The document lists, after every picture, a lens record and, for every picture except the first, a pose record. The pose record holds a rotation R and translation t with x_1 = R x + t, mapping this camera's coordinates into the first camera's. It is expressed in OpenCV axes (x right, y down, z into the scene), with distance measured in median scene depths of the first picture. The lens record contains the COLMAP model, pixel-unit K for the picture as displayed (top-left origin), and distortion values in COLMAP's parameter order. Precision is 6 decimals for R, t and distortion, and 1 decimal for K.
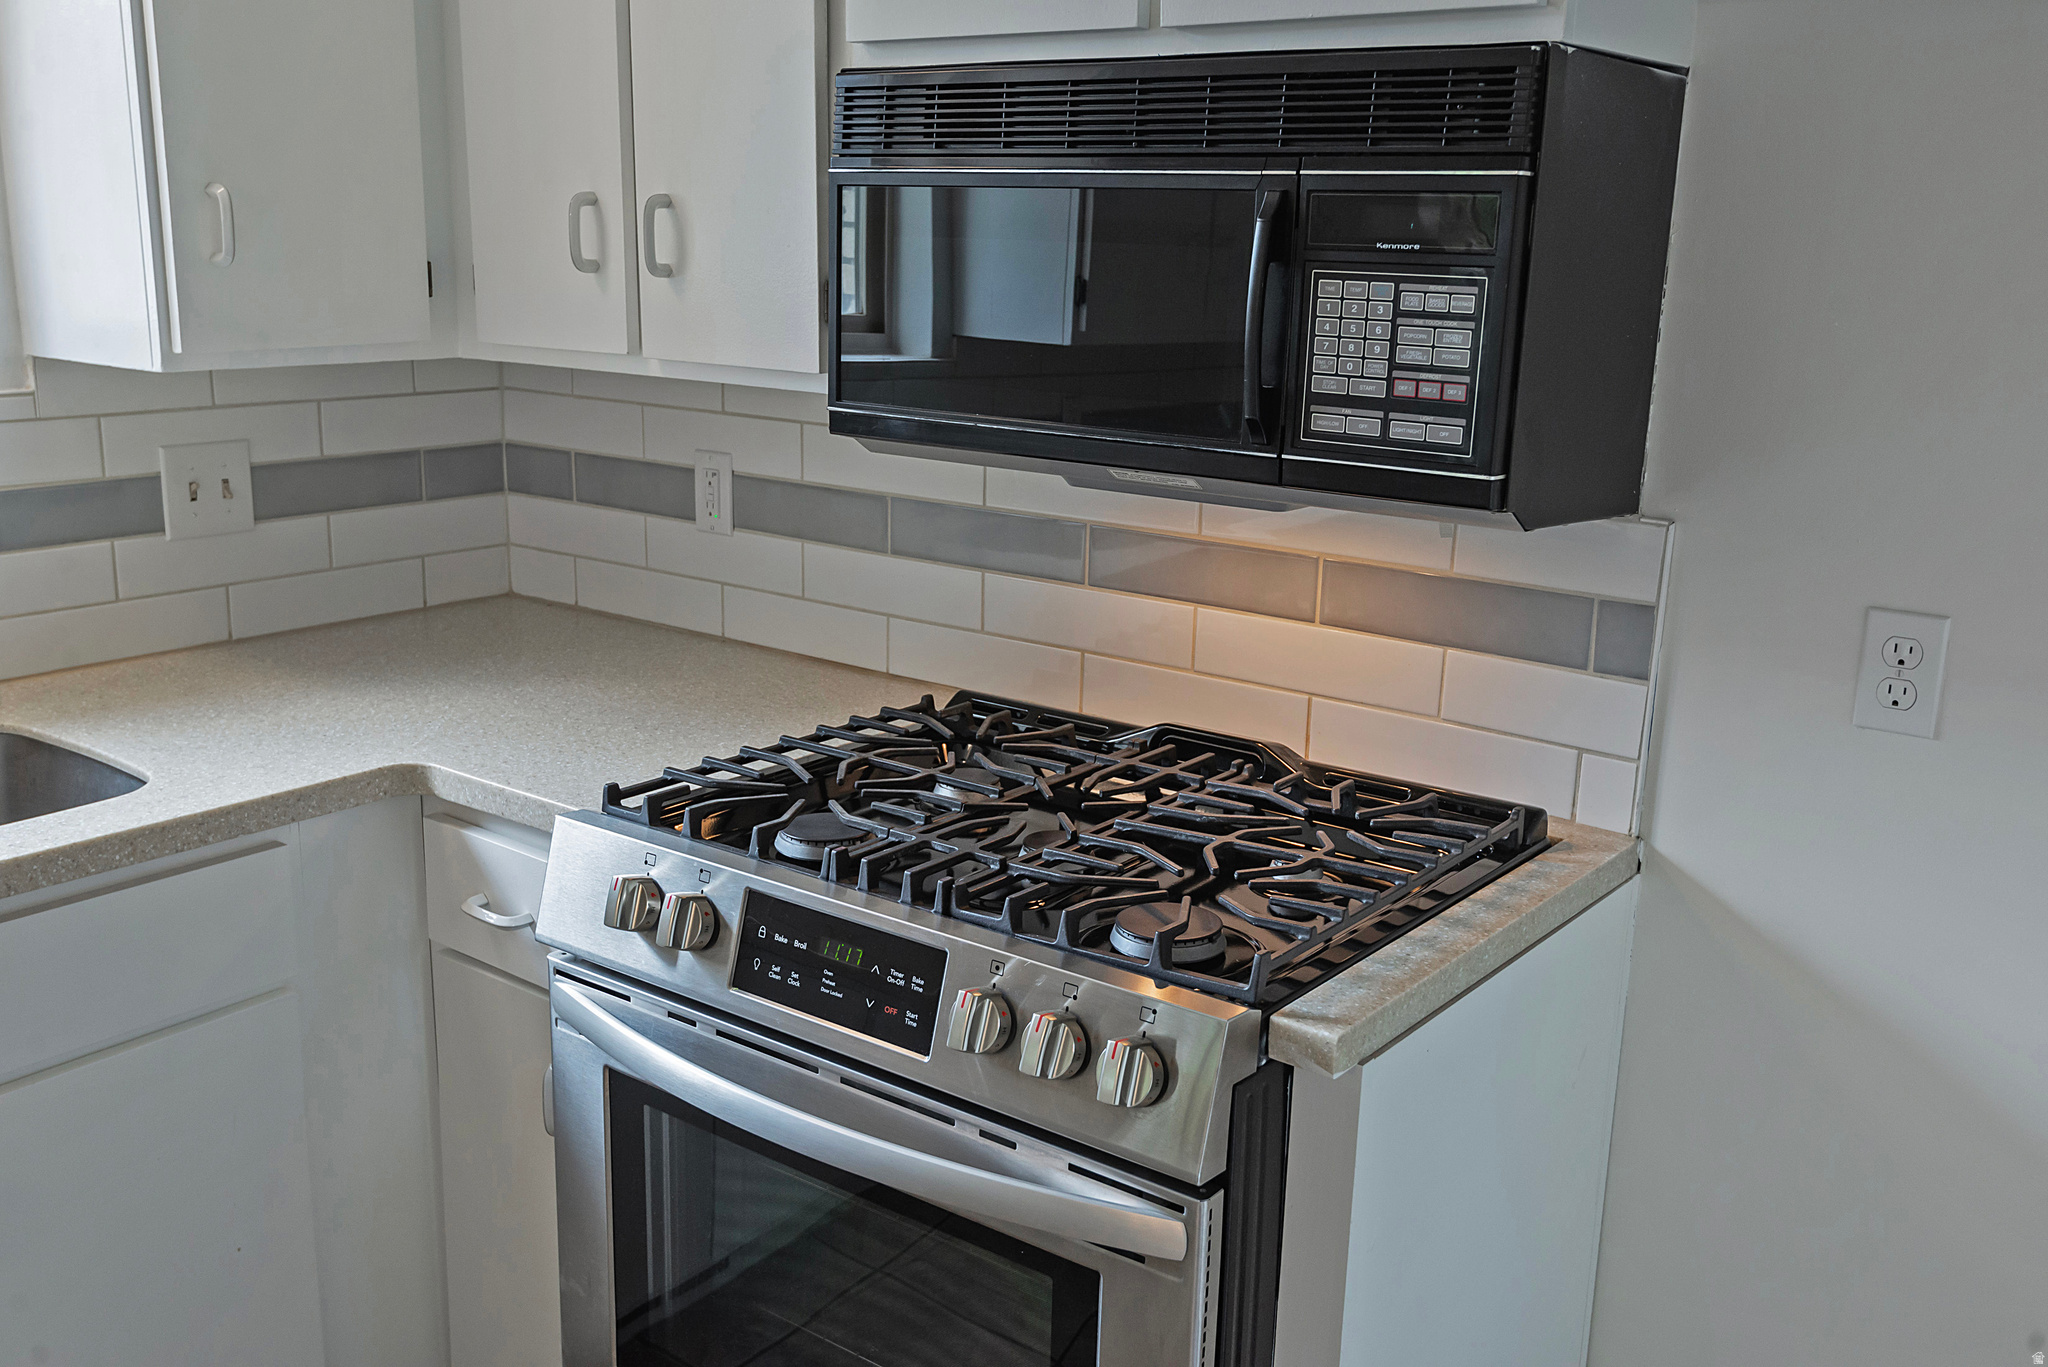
lens RADIAL K [[1894.2, 0, 1024.0], [0, 1894.2, 683.5], [0, 0, 1]] dist [0.014714, 0.008202]
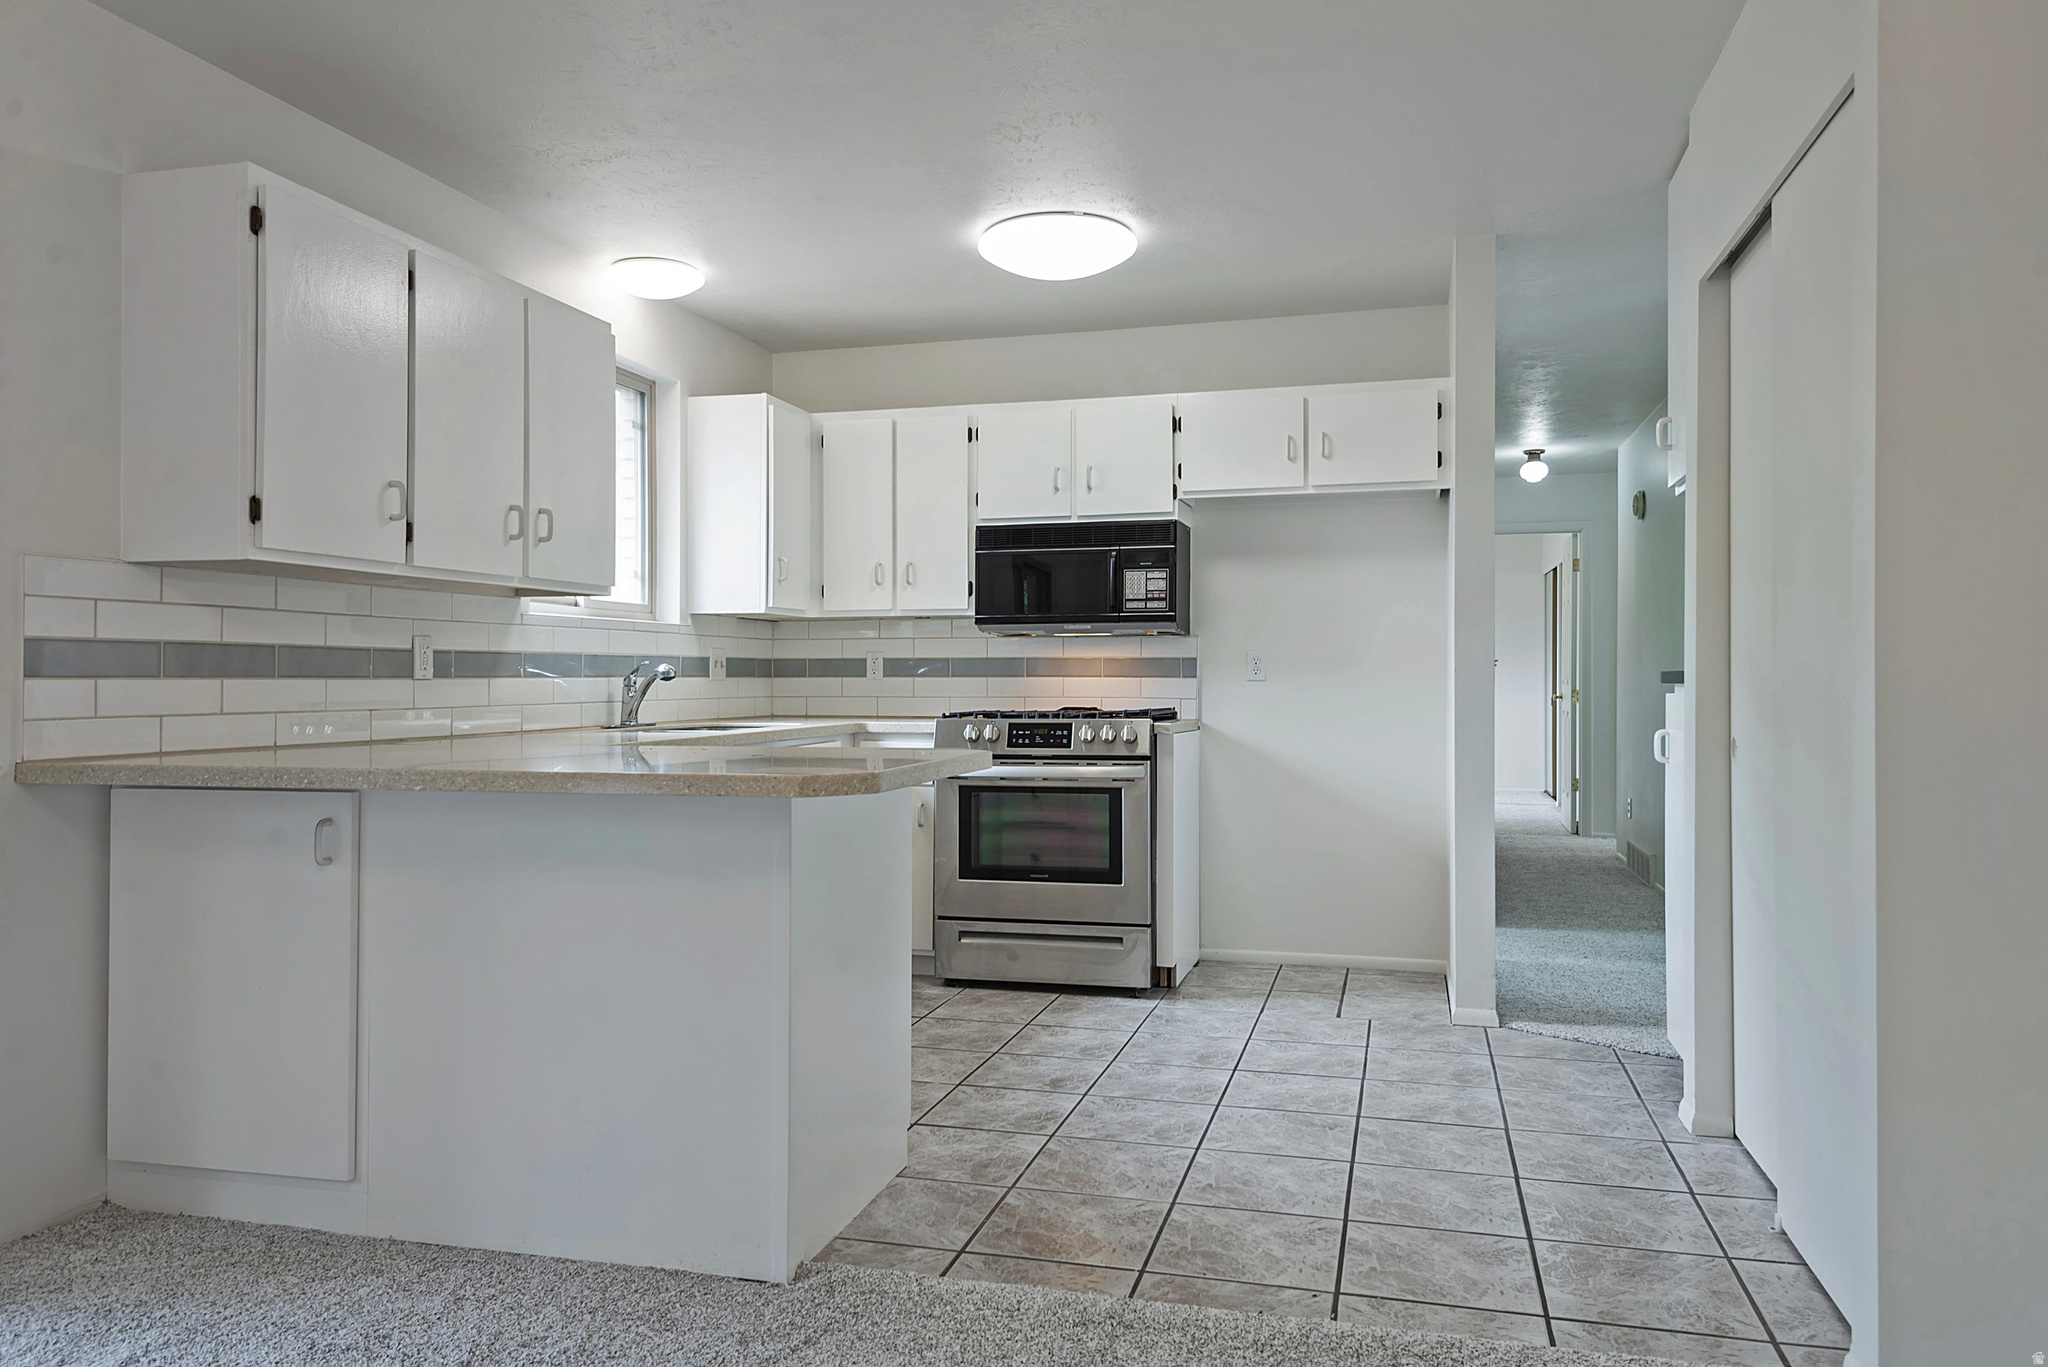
lens RADIAL K [[1462.2, 0, 1024.0], [0, 1462.2, 683.5], [0, 0, 1]] dist [-0.001890, -0.000882]
pose [[0.926012, -0.020572, 0.376933, -1.272077], [0.110032, 0.969865, -0.217384, 0.701619], [-0.361102, 0.242774, 0.900370, -1.766584]]
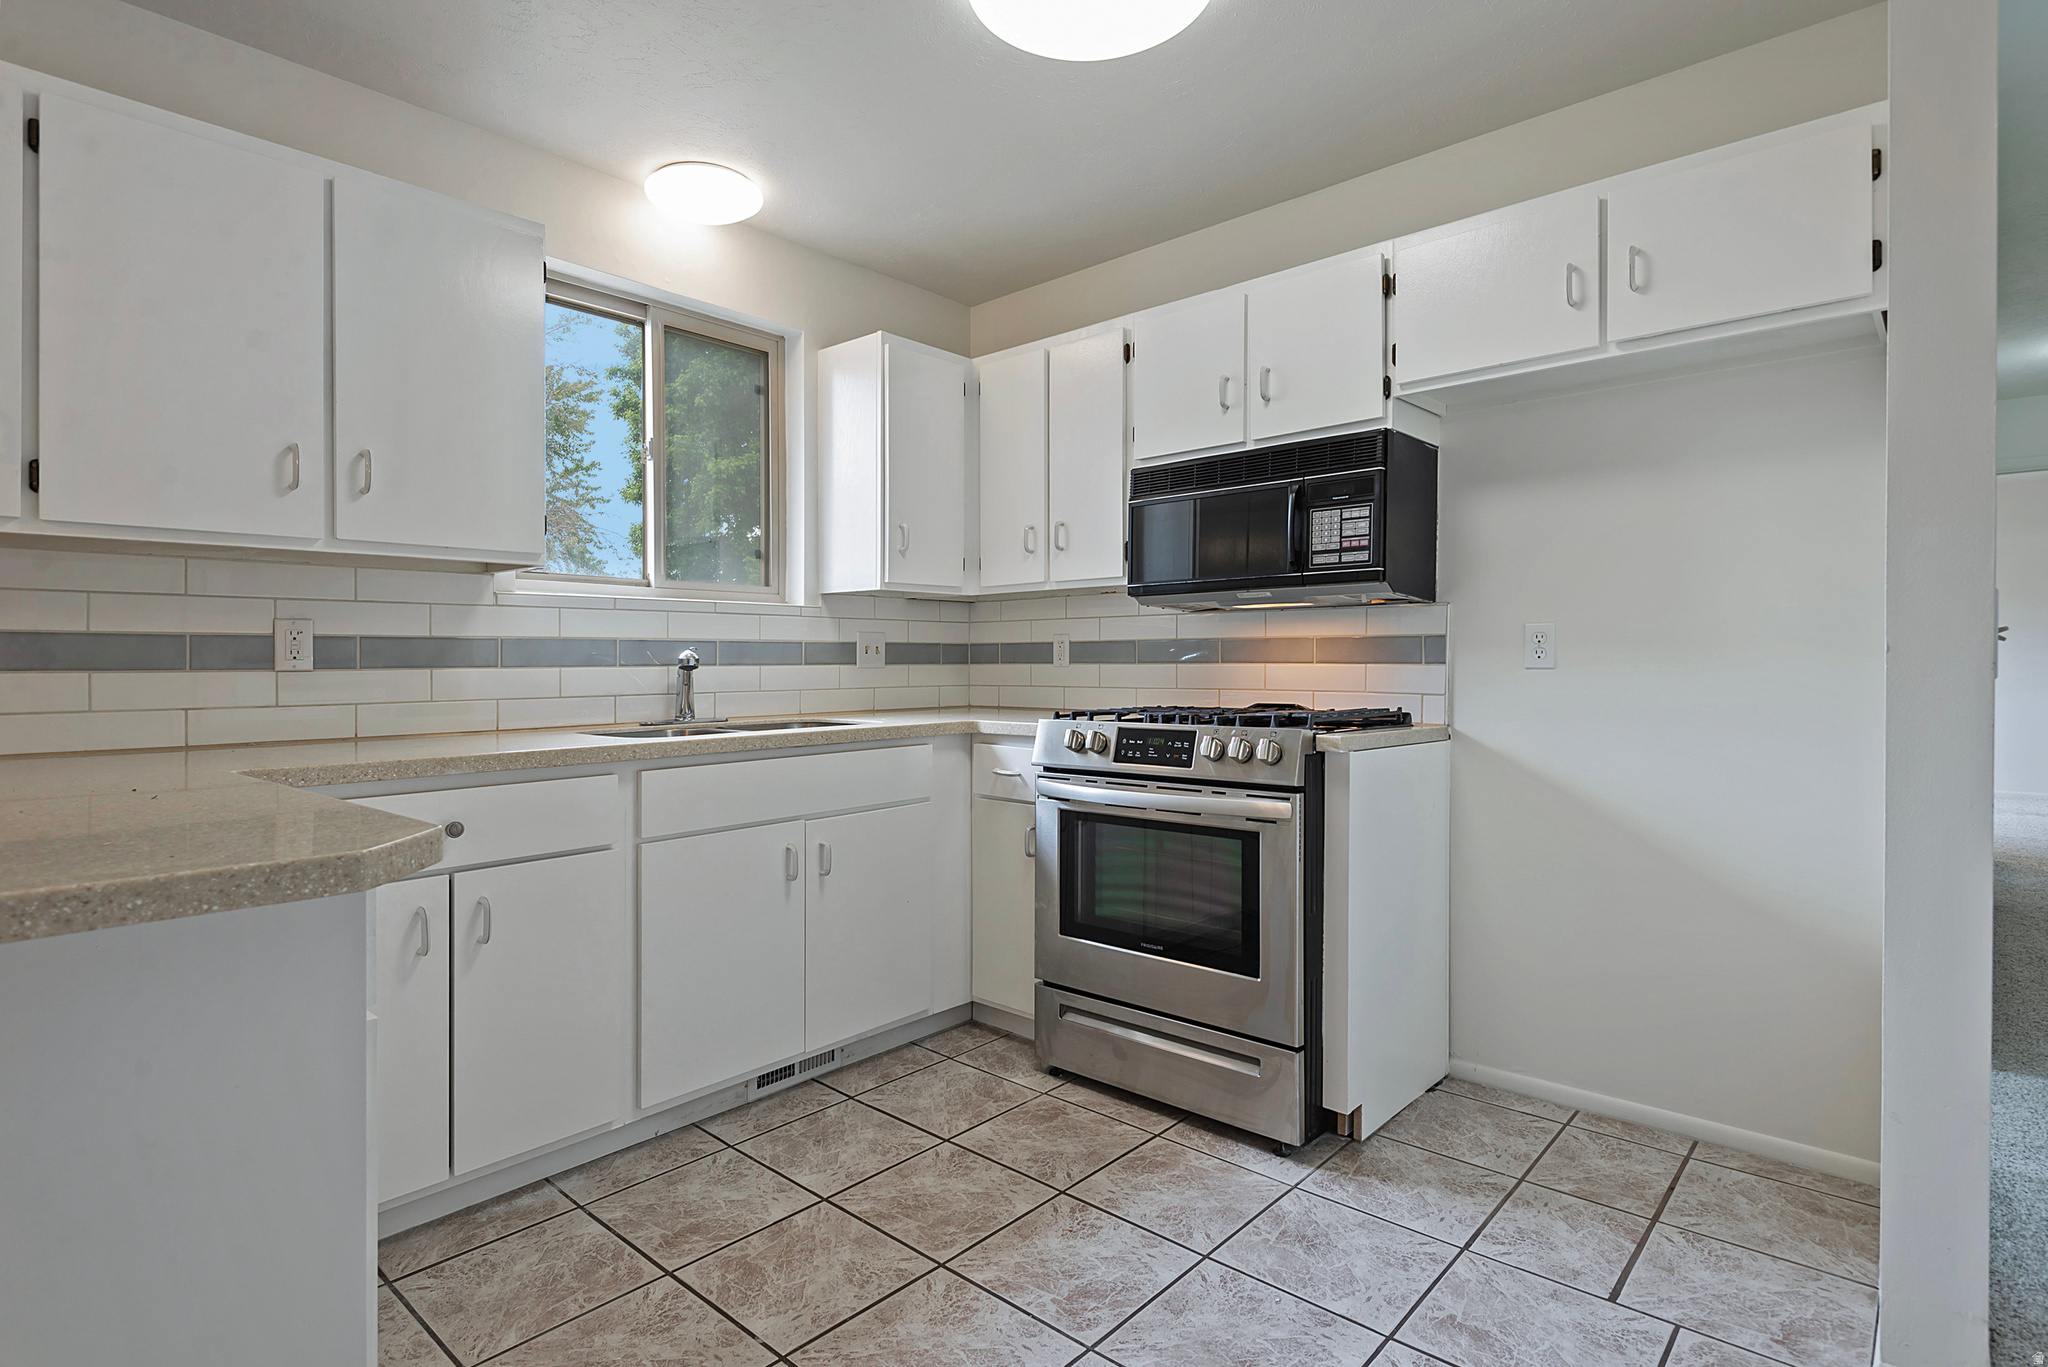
lens RADIAL K [[1040.1, 0, 1017.2], [0, 1040.1, 676.6], [0, 0, 1]] dist [0.024048, -0.028673]
pose [[0.995777, -0.021673, -0.089207, -0.159601], [0.000265, 0.972407, -0.233291, 0.404329], [0.091801, 0.232282, 0.968307, -0.535277]]
